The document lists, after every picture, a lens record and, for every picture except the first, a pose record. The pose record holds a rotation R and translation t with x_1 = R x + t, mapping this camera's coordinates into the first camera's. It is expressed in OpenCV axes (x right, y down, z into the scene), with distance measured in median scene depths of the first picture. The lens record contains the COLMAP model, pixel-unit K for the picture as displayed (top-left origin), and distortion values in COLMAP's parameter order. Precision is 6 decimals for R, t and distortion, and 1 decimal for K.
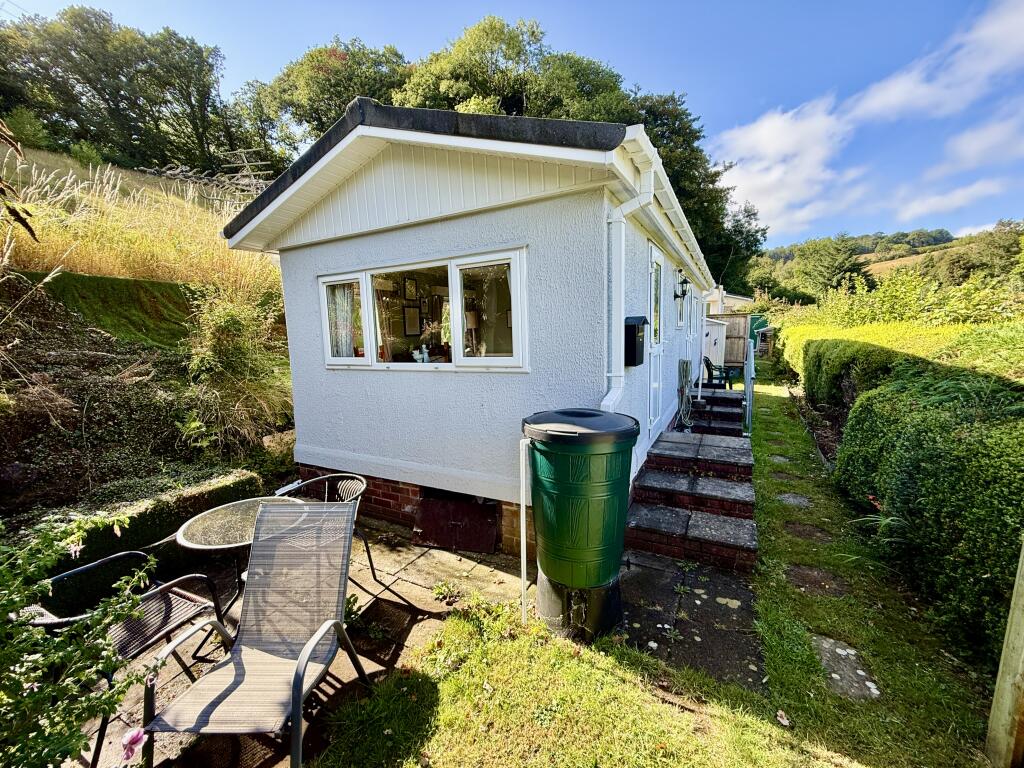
lens RADIAL K [[414.2, 0, 510.1], [0, 414.2, 385.8], [0, 0, 1]] dist [-0.000481, -0.000152]
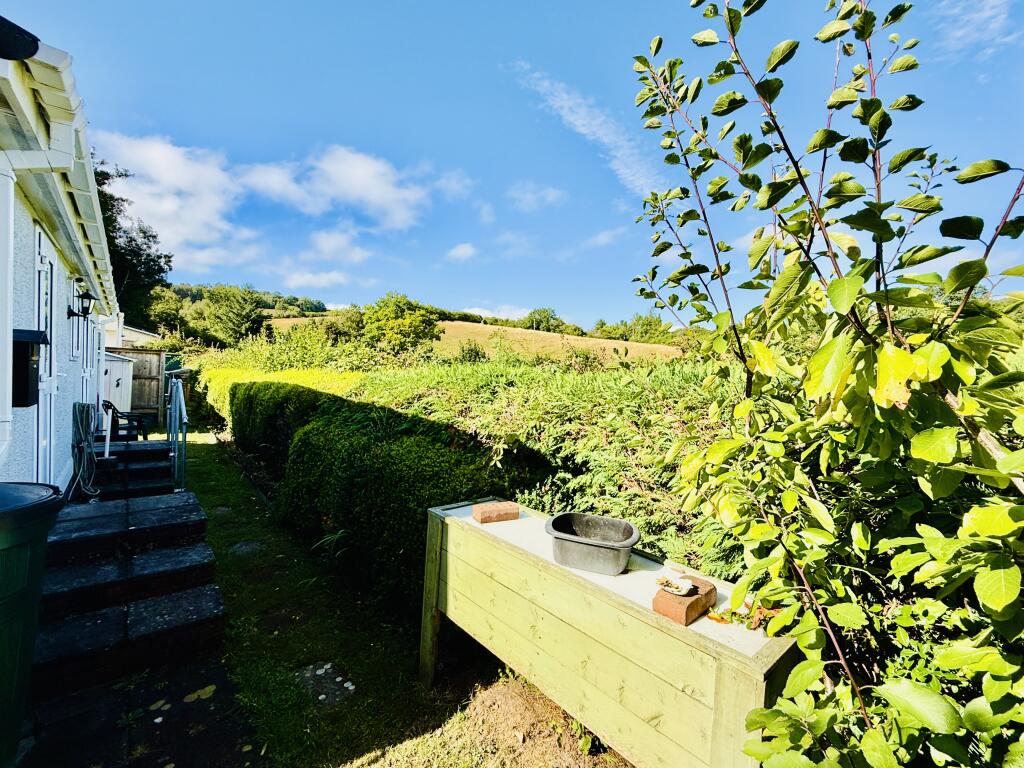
lens RADIAL K [[442.8, 0, 512.0], [0, 442.8, 384.0], [0, 0, 1]] dist [0.000362, -0.000030]
pose [[0.355972, 0.027675, 0.934087, -0.053554], [0.078465, 0.995146, -0.059386, 0.013117], [-0.931197, 0.094433, 0.352073, 0.048773]]
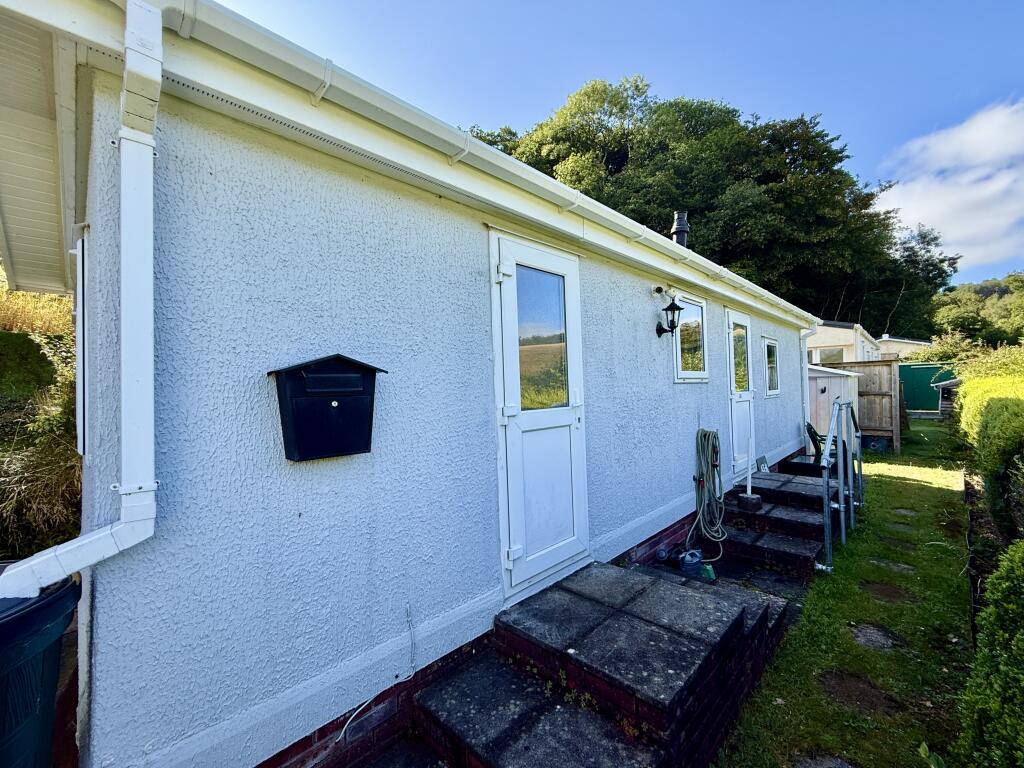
lens RADIAL K [[418.9, 0, 522.6], [0, 418.9, 385.2], [0, 0, 1]] dist [0.000468, -0.000157]
pose [[0.959230, -0.003432, -0.282607, 0.525557], [-0.034448, 0.991051, -0.128960, -0.061928], [0.280521, 0.133437, 0.950528, 0.480596]]
